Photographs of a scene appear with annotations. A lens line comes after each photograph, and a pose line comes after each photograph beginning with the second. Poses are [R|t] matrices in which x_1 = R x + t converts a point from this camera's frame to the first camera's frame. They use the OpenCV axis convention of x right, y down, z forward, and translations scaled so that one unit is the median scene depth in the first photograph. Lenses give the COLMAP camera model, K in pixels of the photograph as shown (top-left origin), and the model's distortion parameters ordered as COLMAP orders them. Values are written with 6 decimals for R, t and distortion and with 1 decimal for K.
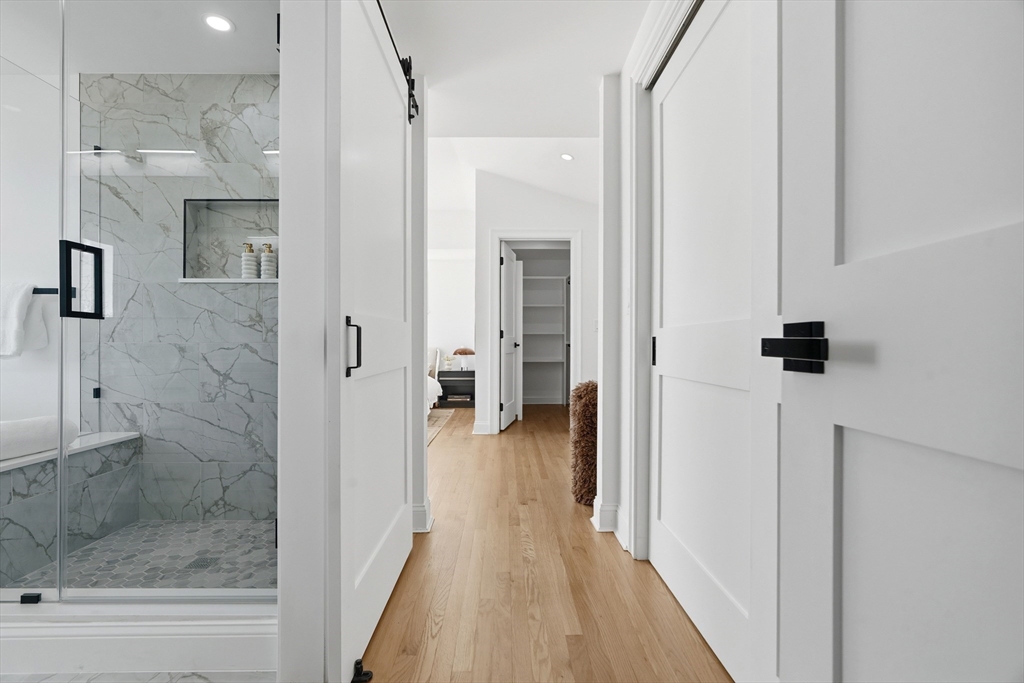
lens RADIAL K [[455.7, 0, 502.9], [0, 455.7, 340.9], [0, 0, 1]] dist [-0.000689, 0.000197]
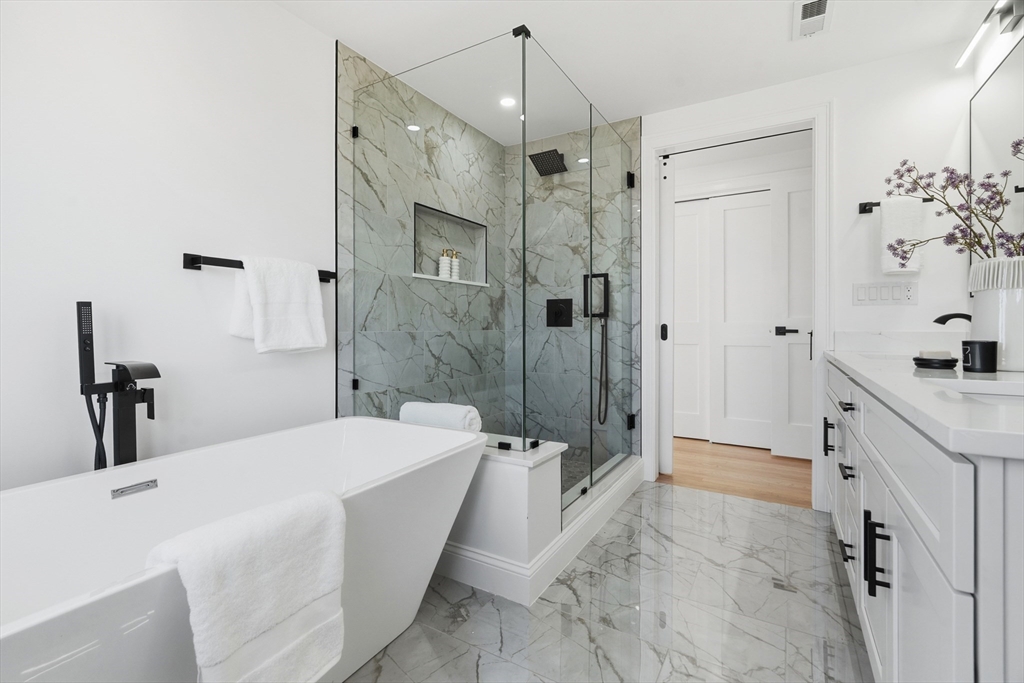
lens RADIAL K [[463.4, 0, 512.3], [0, 463.4, 325.9], [0, 0, 1]] dist [-0.001184, 0.000278]
pose [[0.512834, -0.000023, 0.858488, -1.549037], [-0.000944, 0.999999, 0.000590, -0.009957], [-0.858487, -0.001113, 0.512833, 0.214904]]
